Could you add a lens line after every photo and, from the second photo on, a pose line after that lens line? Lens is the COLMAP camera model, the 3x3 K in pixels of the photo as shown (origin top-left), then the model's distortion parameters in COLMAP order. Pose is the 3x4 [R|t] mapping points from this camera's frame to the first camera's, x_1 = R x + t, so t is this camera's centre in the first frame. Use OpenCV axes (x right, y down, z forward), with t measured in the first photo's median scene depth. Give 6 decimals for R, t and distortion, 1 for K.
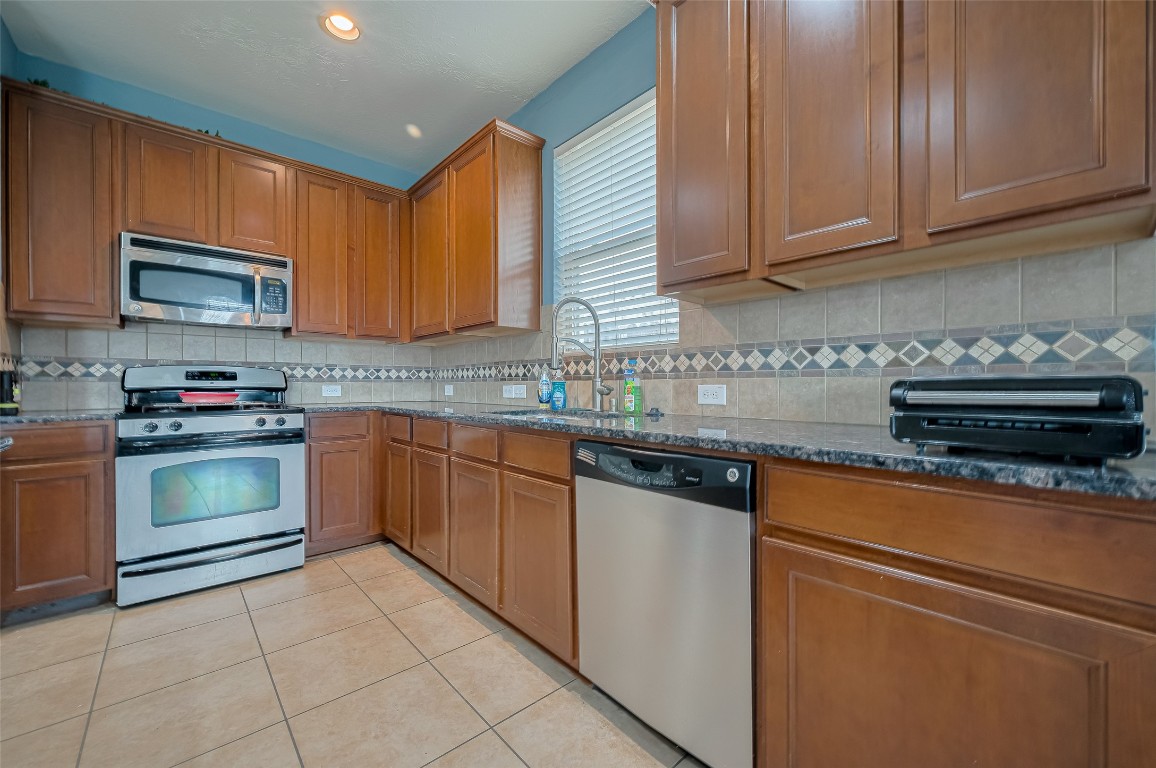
lens RADIAL K [[458.3, 0, 573.6], [0, 458.3, 386.0], [0, 0, 1]] dist [-0.000455, -0.000246]
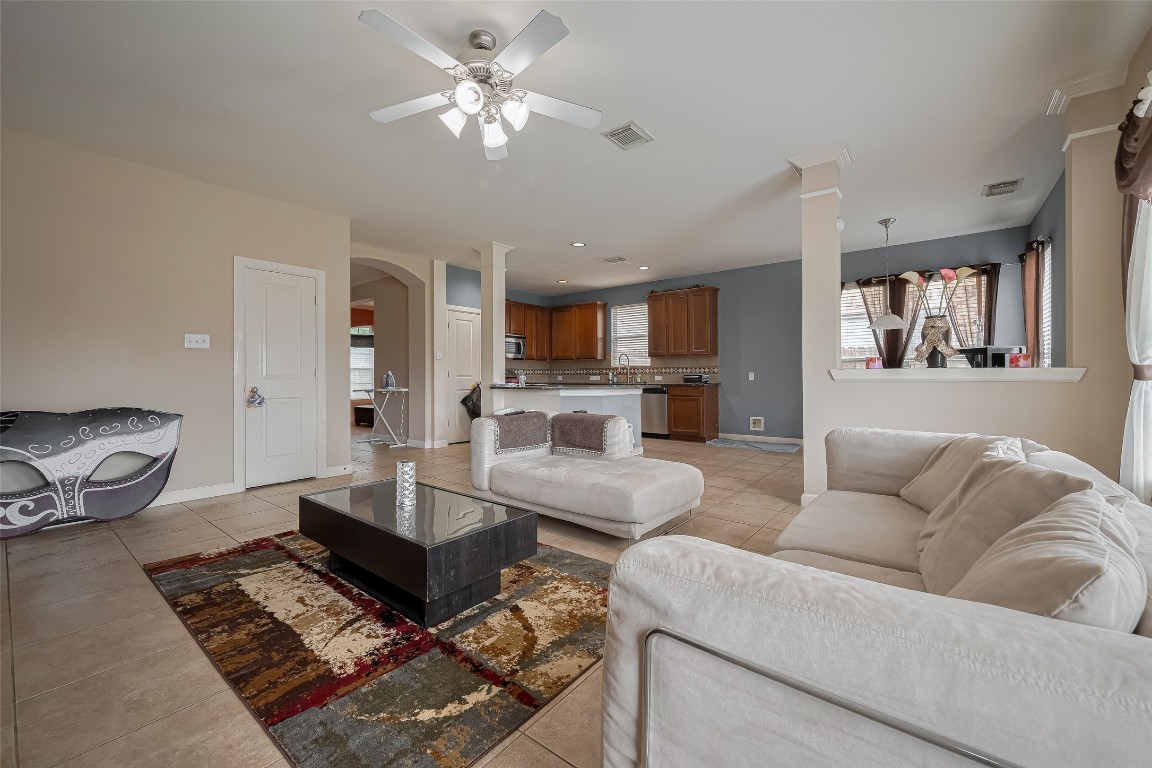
lens RADIAL K [[456.8, 0, 578.4], [0, 456.8, 377.1], [0, 0, 1]] dist [-0.001734, 0.000128]
pose [[0.983624, -0.003876, 0.180189, -0.913738], [0.003881, 0.999992, 0.000325, 0.004464], [-0.180188, 0.000380, 0.983632, -2.338937]]
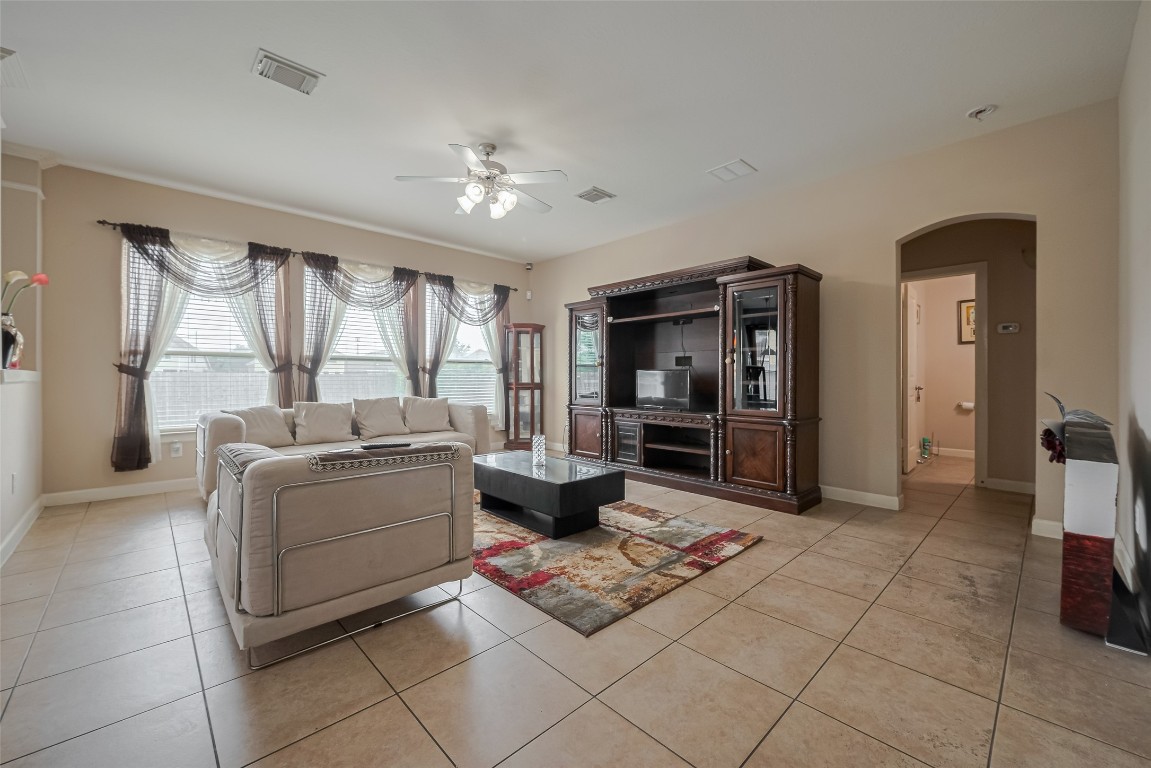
lens RADIAL K [[456.4, 0, 581.6], [0, 456.4, 379.8], [0, 0, 1]] dist [-0.001734, 0.000128]
pose [[-0.999059, 0.000396, -0.043380, -1.154187], [0.000008, 0.999960, 0.008937, 0.001998], [0.043382, 0.008928, -0.999019, -0.086710]]
